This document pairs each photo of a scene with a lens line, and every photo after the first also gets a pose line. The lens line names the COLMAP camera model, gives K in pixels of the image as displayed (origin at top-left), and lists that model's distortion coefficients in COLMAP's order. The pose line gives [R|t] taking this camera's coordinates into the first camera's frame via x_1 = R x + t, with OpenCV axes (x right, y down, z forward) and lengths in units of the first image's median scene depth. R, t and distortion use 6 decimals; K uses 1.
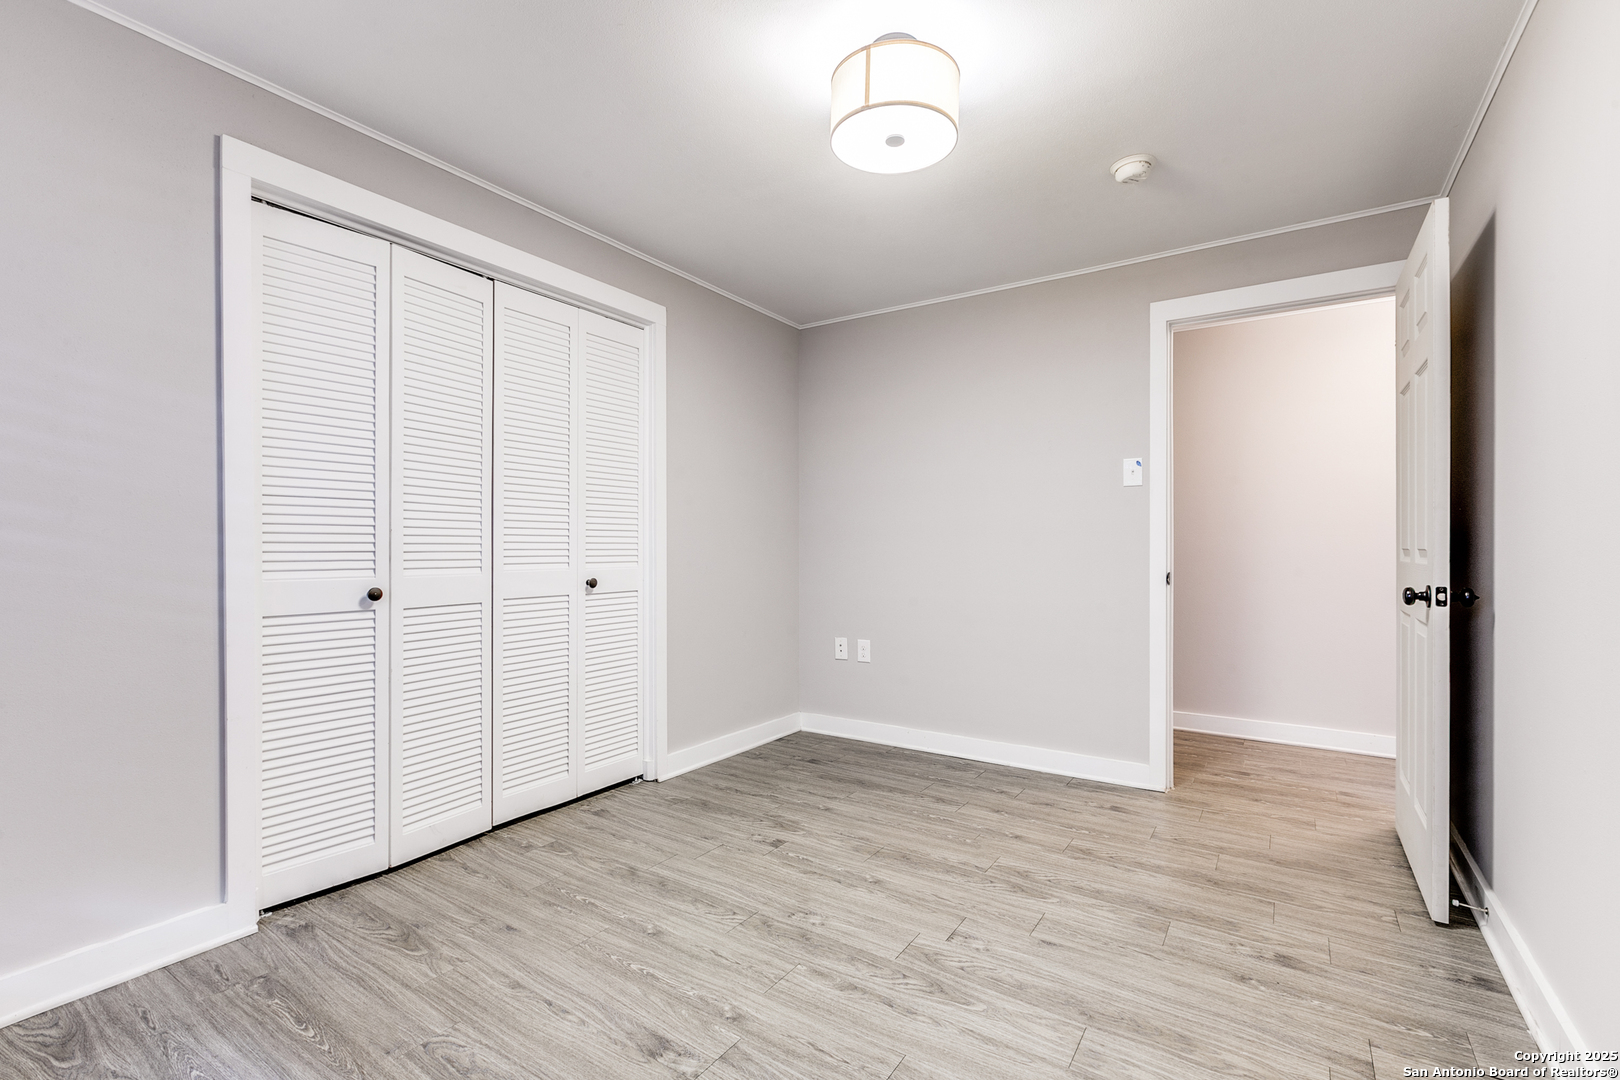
lens RADIAL K [[721.5, 0, 801.2], [0, 721.5, 546.4], [0, 0, 1]] dist [0.000343, -0.000267]
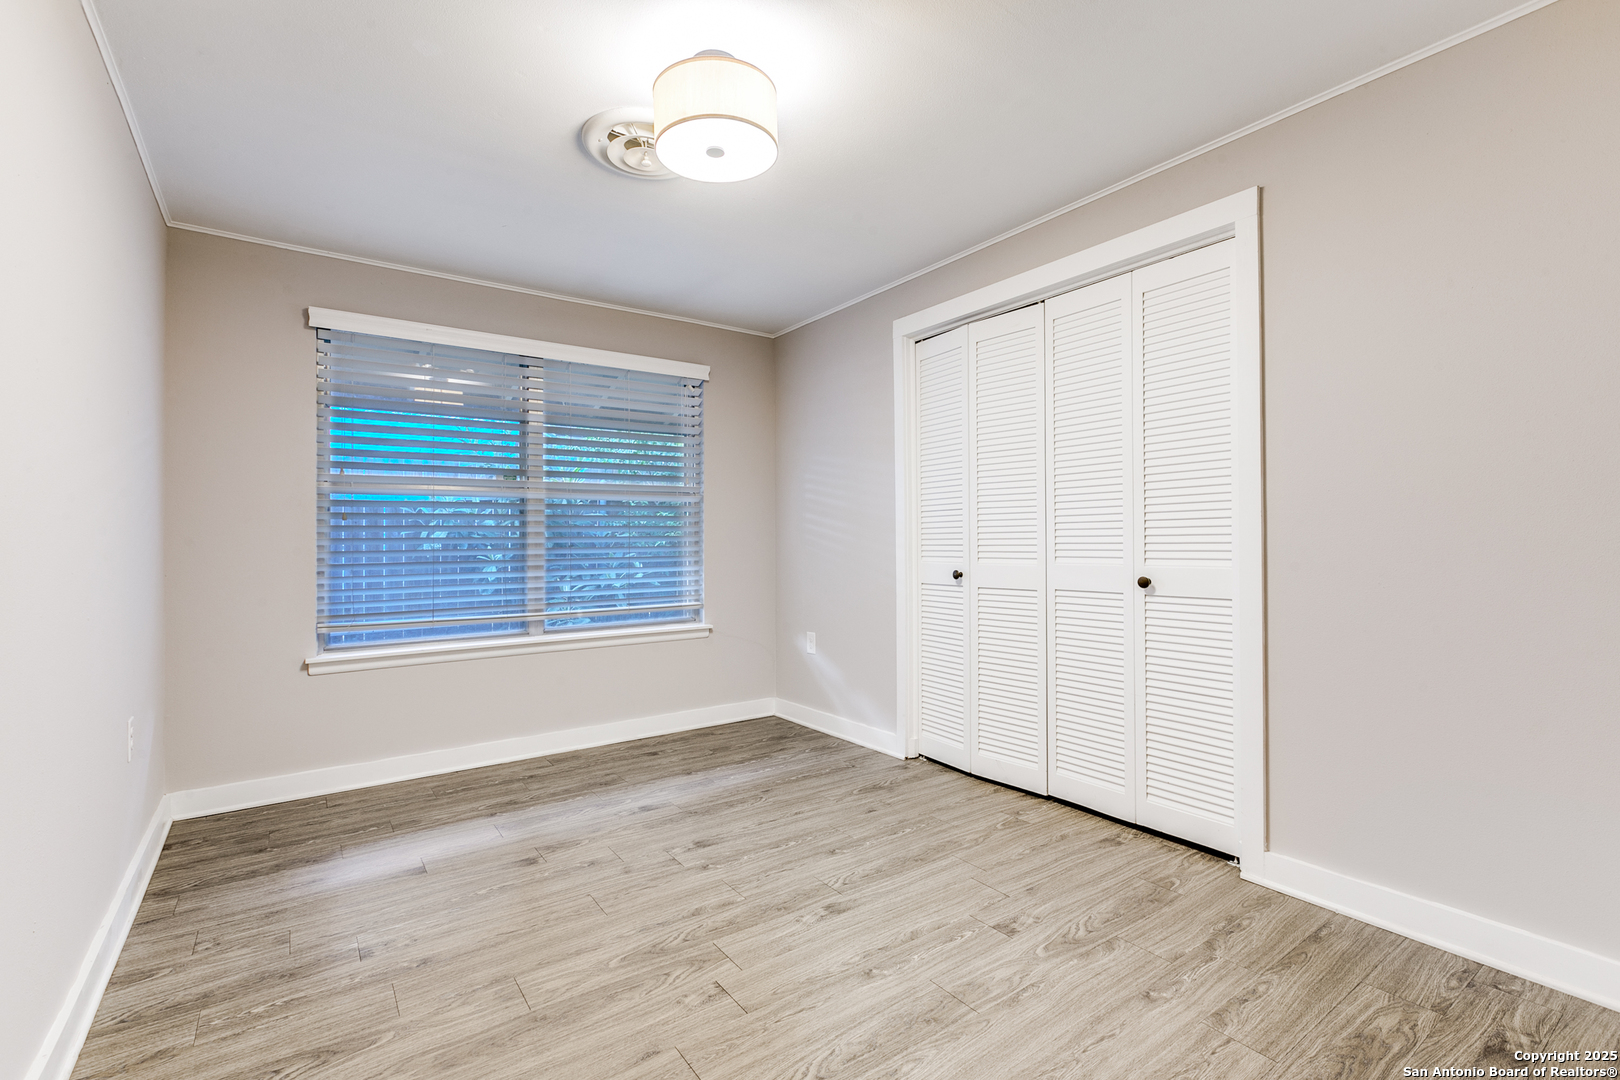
lens RADIAL K [[721.9, 0, 810.0], [0, 721.9, 540.0], [0, 0, 1]] dist [-0.000422, -0.000165]
pose [[-0.343686, -0.000355, -0.939085, 0.853682], [0.008545, 0.999957, -0.003506, -0.001158], [0.939046, -0.009230, -0.343668, 1.206647]]
